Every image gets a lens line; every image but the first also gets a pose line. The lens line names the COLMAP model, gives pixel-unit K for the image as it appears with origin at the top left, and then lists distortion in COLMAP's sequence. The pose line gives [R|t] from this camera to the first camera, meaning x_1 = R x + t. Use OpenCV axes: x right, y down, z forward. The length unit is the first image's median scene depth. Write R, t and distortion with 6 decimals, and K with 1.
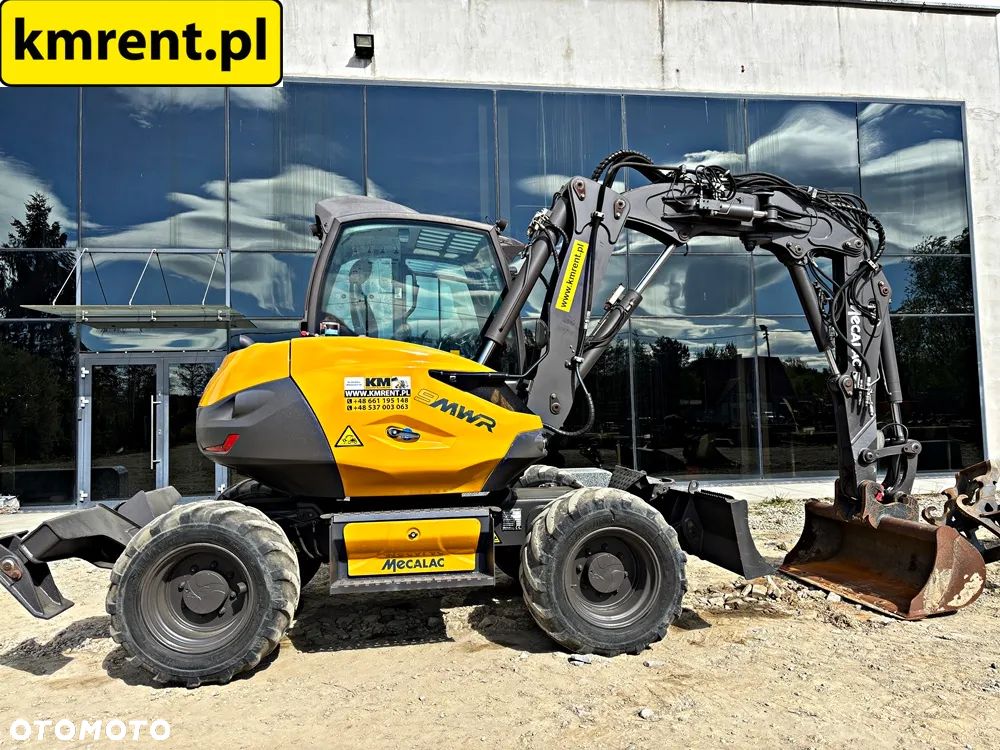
lens RADIAL K [[762.8, 0, 496.3], [0, 762.8, 362.7], [0, 0, 1]] dist [0.045805, -0.042333]
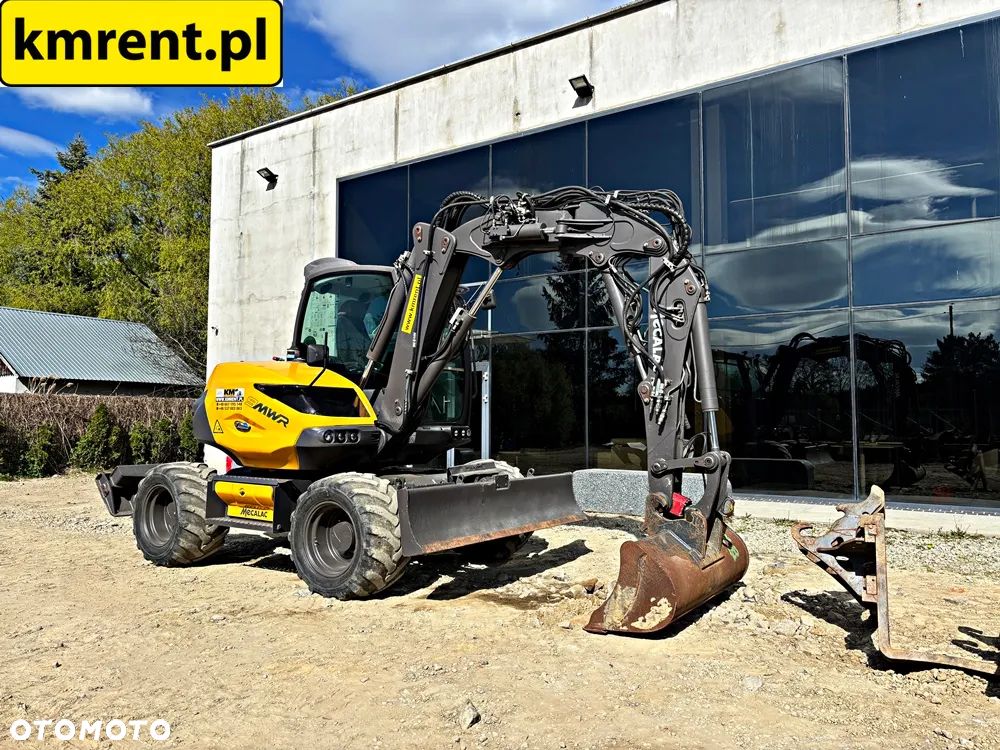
lens RADIAL K [[763.9, 0, 504.5], [0, 763.9, 363.3], [0, 0, 1]] dist [0.043223, -0.036464]
pose [[0.732112, -0.024323, -0.680750, 0.974272], [0.027741, 0.999598, -0.005881, -0.006279], [0.680620, -0.014579, 0.732492, 0.178387]]
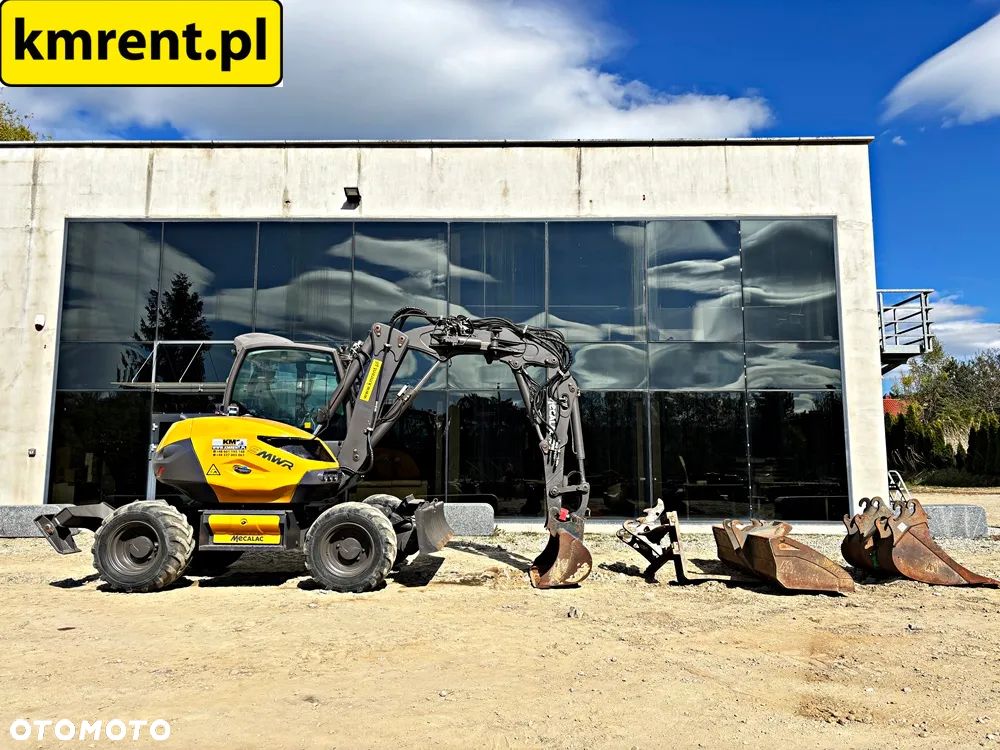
lens RADIAL K [[765.5, 0, 500.1], [0, 765.5, 367.2], [0, 0, 1]] dist [0.062794, -0.072531]
pose [[0.986946, 0.005273, -0.160965, 0.618549], [-0.014767, 0.998217, -0.057840, -0.045079], [0.160373, 0.059462, 0.985264, -0.610845]]
